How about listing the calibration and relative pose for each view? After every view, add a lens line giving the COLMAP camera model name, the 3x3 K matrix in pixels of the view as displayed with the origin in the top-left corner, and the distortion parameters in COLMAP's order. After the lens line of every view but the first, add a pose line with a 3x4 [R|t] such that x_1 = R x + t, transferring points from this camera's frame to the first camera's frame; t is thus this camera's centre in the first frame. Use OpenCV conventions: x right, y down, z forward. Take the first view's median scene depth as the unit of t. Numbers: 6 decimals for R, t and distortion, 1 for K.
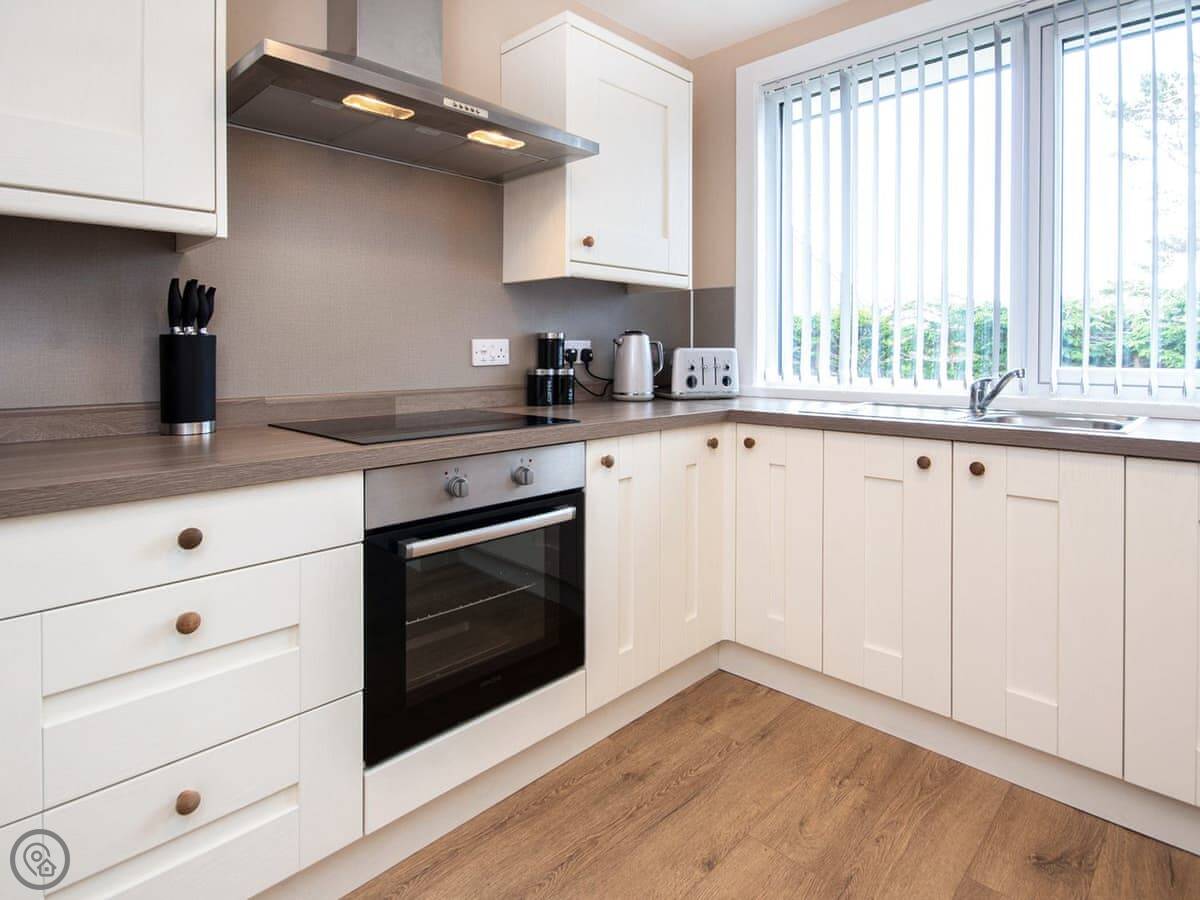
lens RADIAL K [[676.4, 0, 626.2], [0, 676.4, 353.0], [0, 0, 1]] dist [0.003808, 0.001041]
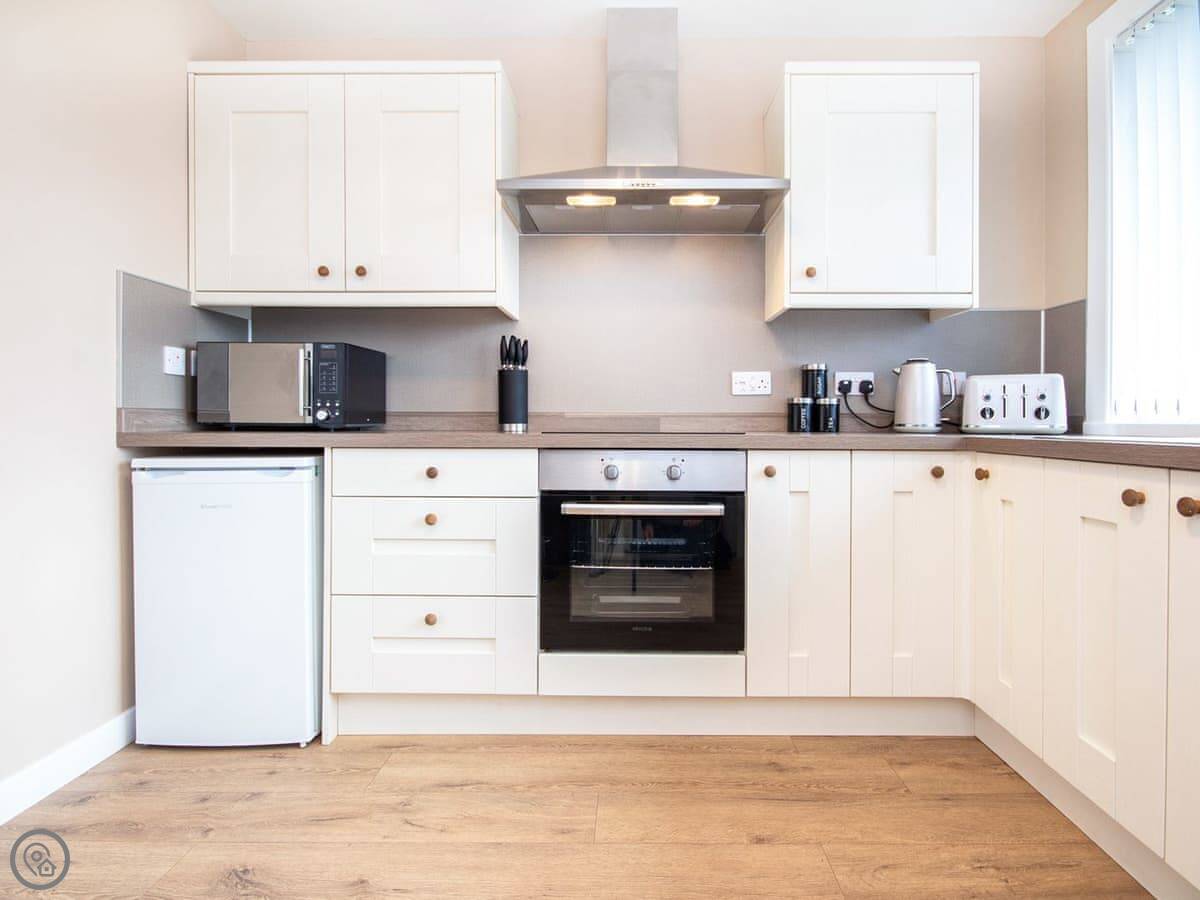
lens RADIAL K [[658.1, 0, 630.1], [0, 658.1, 421.2], [0, 0, 1]] dist [0.010315, -0.009372]
pose [[0.678204, 0.002047, -0.734871, 0.544229], [-0.005373, 0.999983, -0.002173, 0.075723], [0.734854, 0.005422, 0.678203, 0.109307]]
